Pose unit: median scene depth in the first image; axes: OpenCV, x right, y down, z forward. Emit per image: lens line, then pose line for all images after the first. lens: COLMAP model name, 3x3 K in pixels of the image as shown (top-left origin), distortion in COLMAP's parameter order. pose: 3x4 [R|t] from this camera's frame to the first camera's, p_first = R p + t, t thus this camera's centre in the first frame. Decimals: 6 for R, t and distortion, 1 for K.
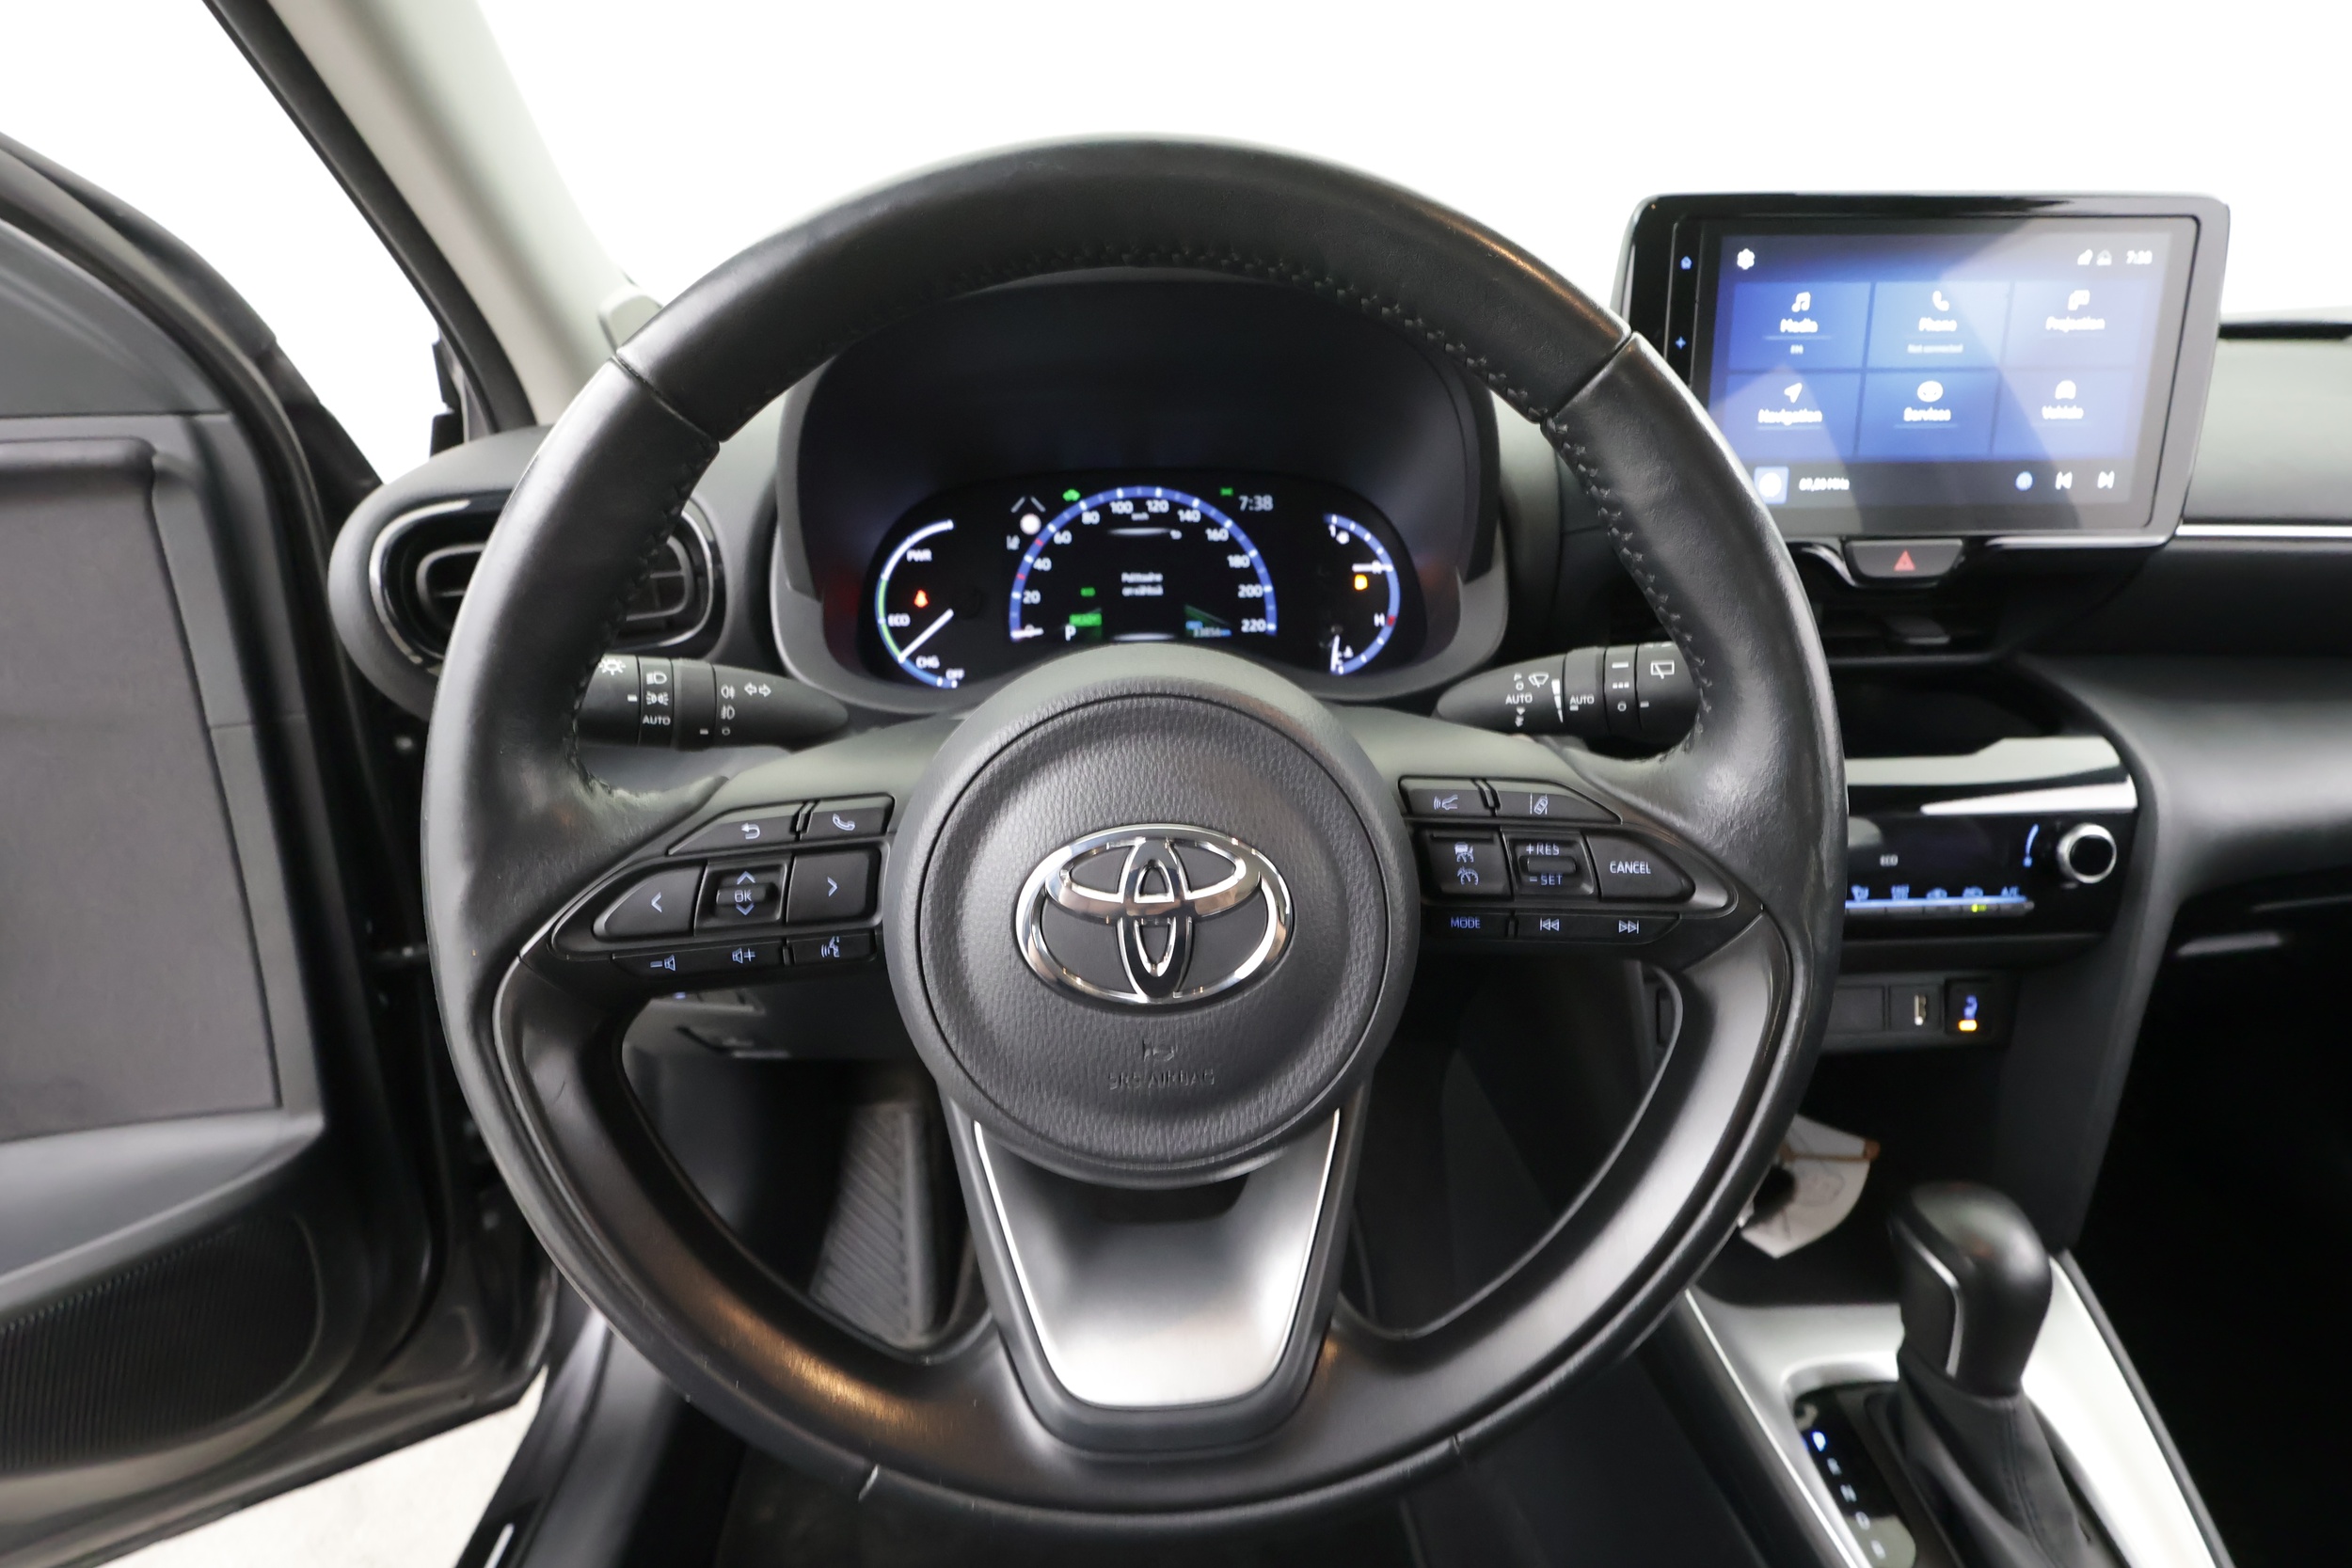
lens RADIAL K [[1088.2, 0, 1175.1], [0, 1088.2, 787.1], [0, 0, 1]] dist [-0.002620, 0.000140]
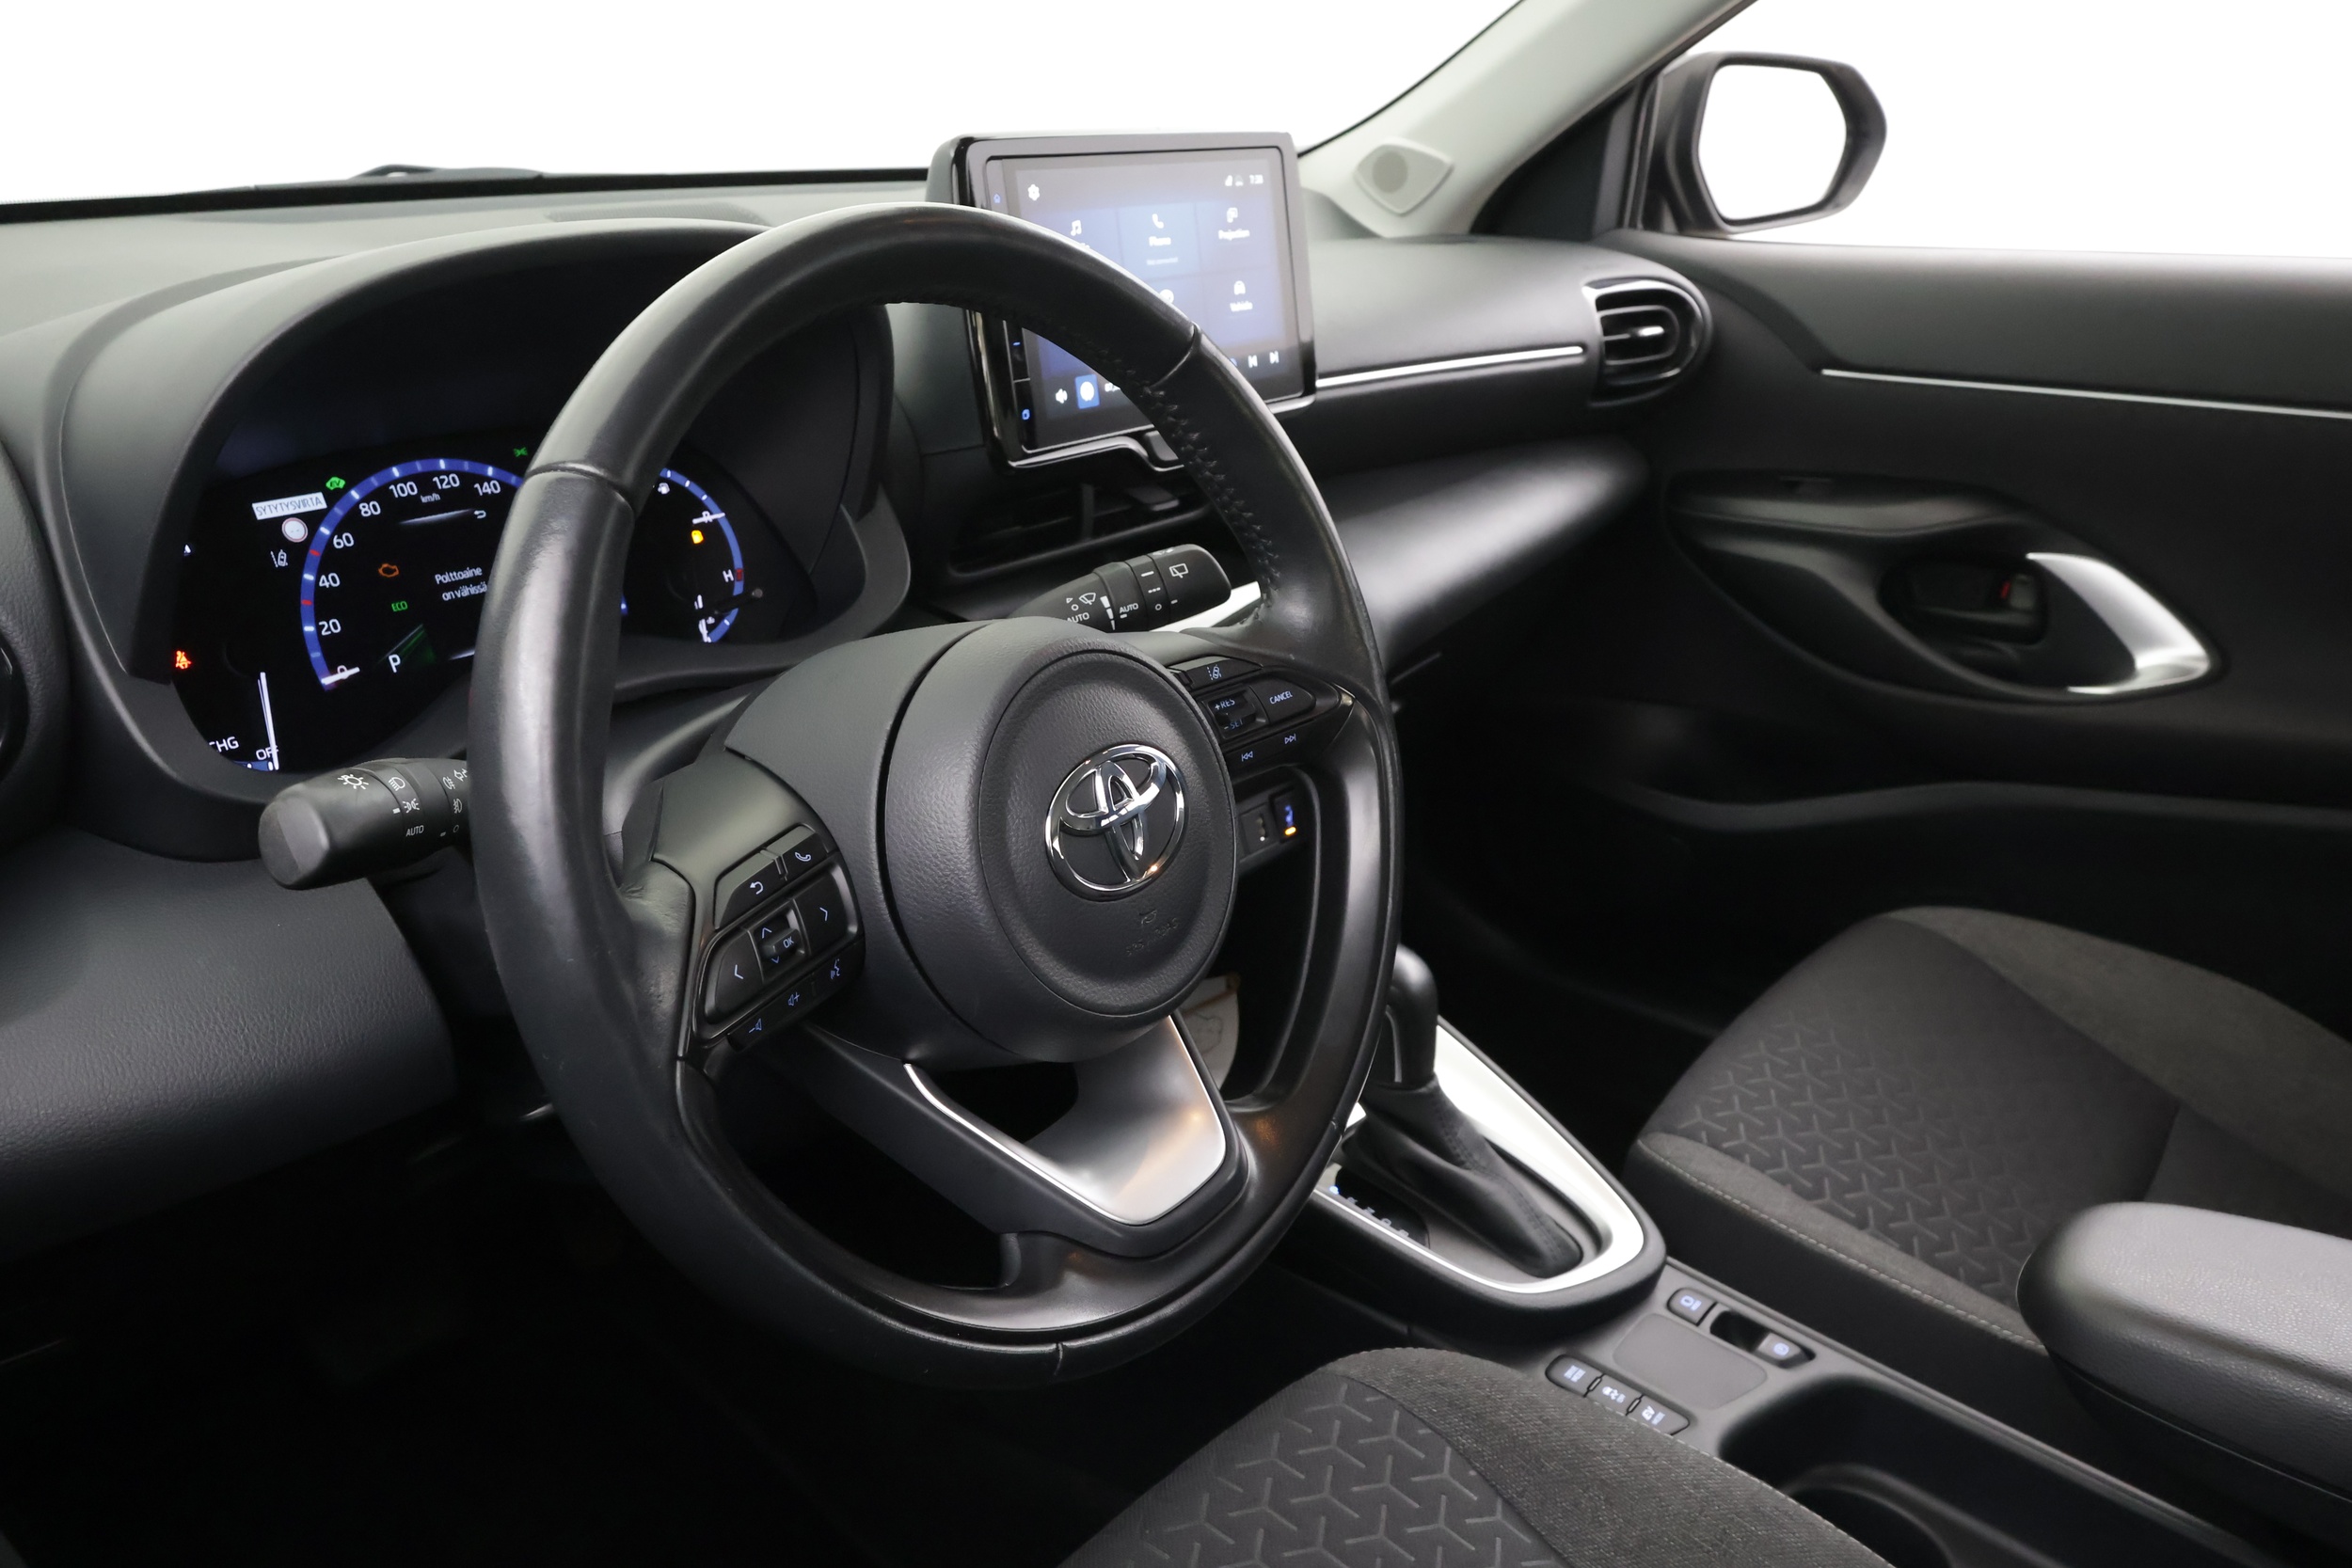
lens RADIAL K [[1849.6, 0, 1178.0], [0, 1849.6, 784.7], [0, 0, 1]] dist [0.000303, 0.001570]
pose [[0.659612, -0.253306, 0.707635, -0.763954], [0.254389, 0.961171, 0.106938, -0.070247], [-0.707247, 0.109477, 0.698439, -0.300345]]
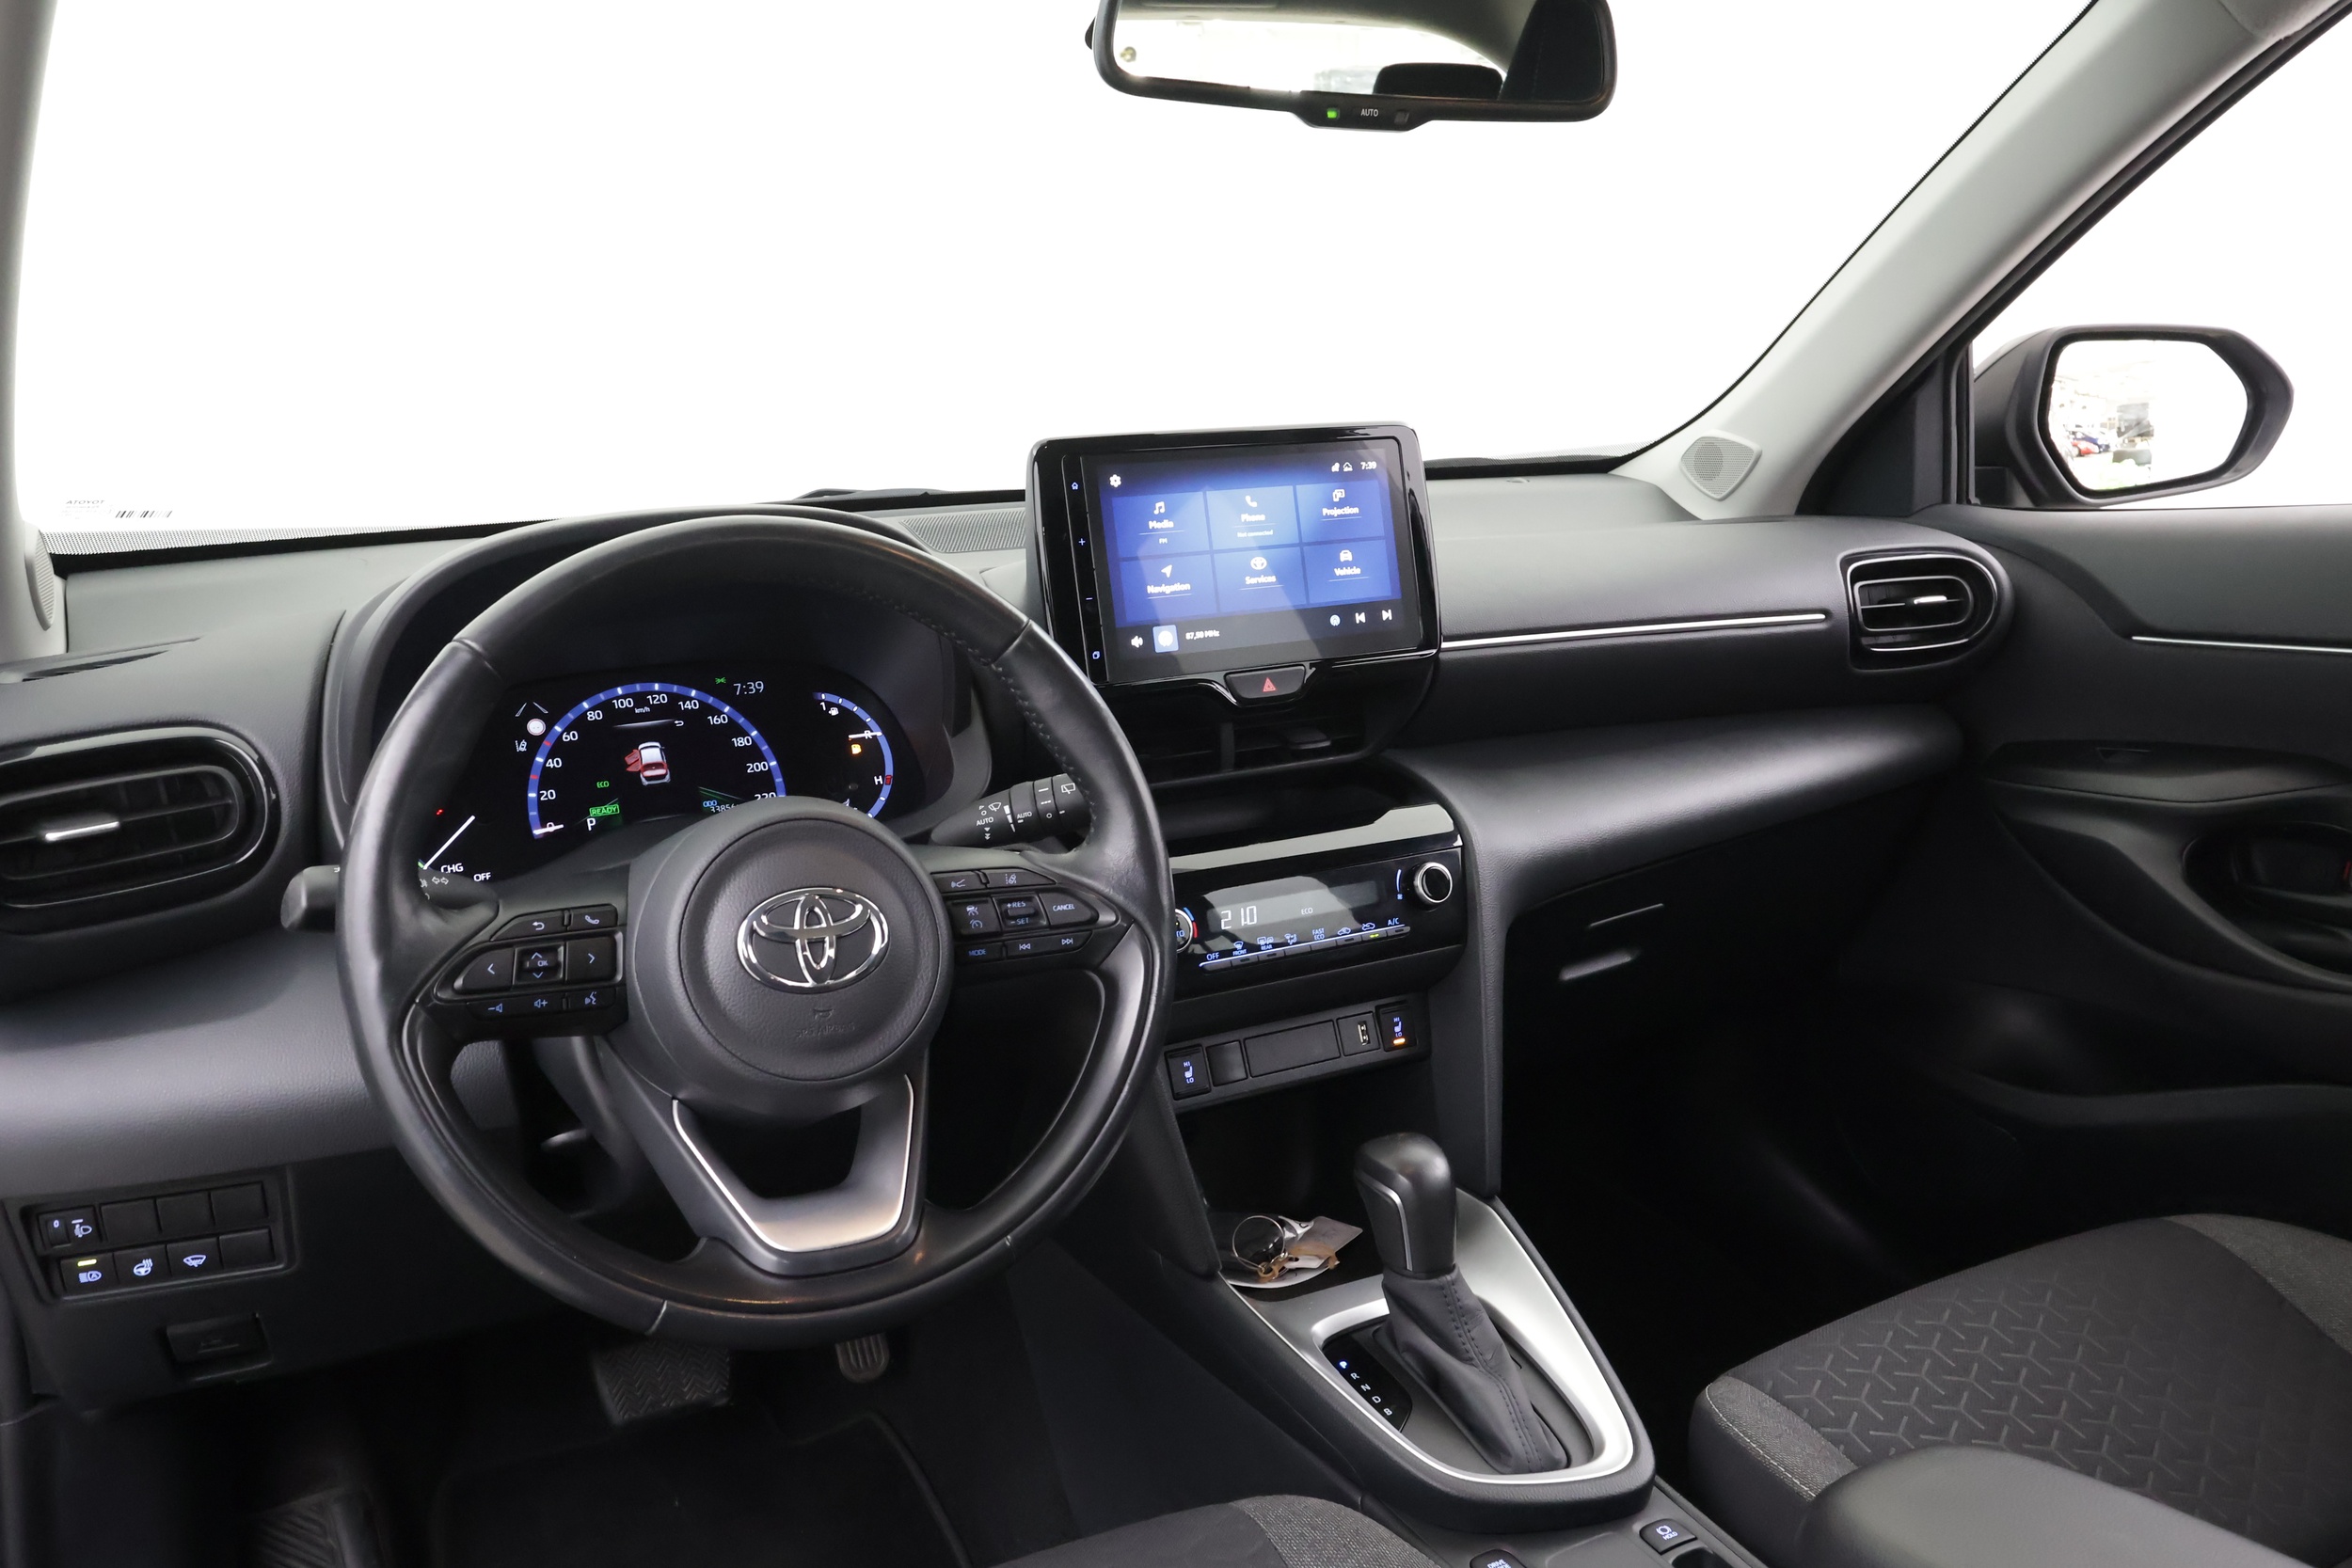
lens RADIAL K [[1849.6, 0, 1171.3], [0, 1849.6, 776.7], [0, 0, 1]] dist [0.000303, 0.001570]
pose [[0.905711, -0.110289, 0.409297, -0.359817], [0.188187, 0.969808, -0.155106, 0.220294], [-0.379833, 0.217506, 0.899121, -0.926200]]
